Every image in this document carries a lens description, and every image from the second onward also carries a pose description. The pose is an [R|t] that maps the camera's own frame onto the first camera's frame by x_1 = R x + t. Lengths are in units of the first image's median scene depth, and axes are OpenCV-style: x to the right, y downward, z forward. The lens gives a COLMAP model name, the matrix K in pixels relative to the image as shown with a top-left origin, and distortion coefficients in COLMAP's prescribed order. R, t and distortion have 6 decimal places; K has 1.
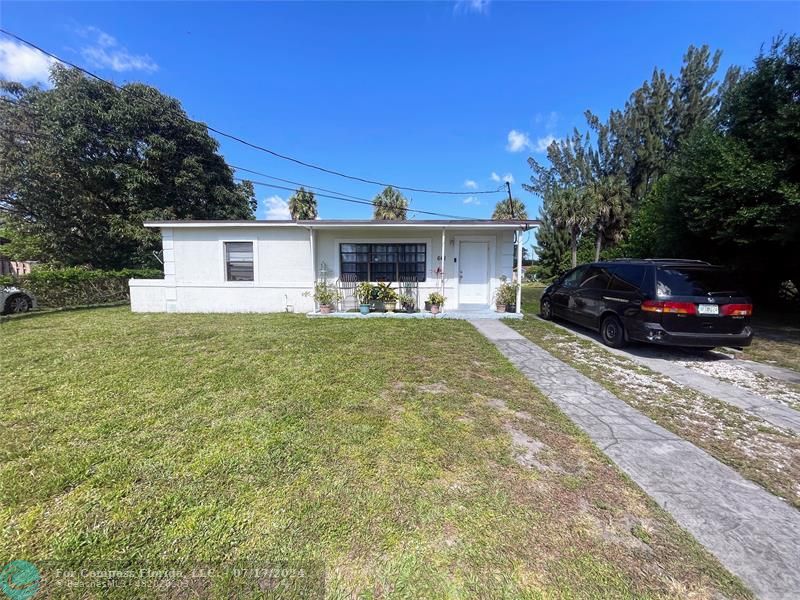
lens RADIAL K [[317.9, 0, 401.4], [0, 317.9, 303.8], [0, 0, 1]] dist [-0.017773, -0.000083]
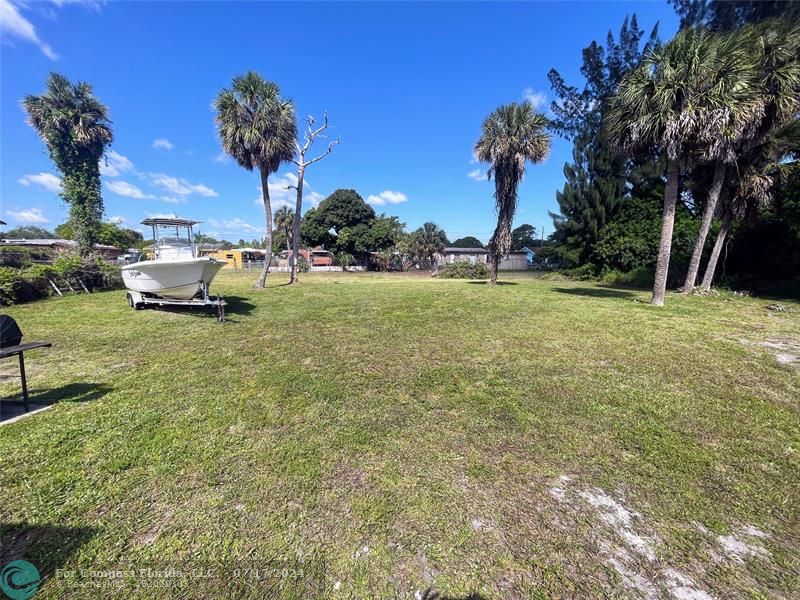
lens RADIAL K [[317.9, 0, 401.4], [0, 317.9, 303.8], [0, 0, 1]] dist [-0.017773, -0.000083]
pose [[0.999828, 0.010033, -0.015577, 0.139874], [-0.009021, 0.997926, 0.063741, -0.047897], [0.016185, -0.063589, 0.997845, 0.384031]]
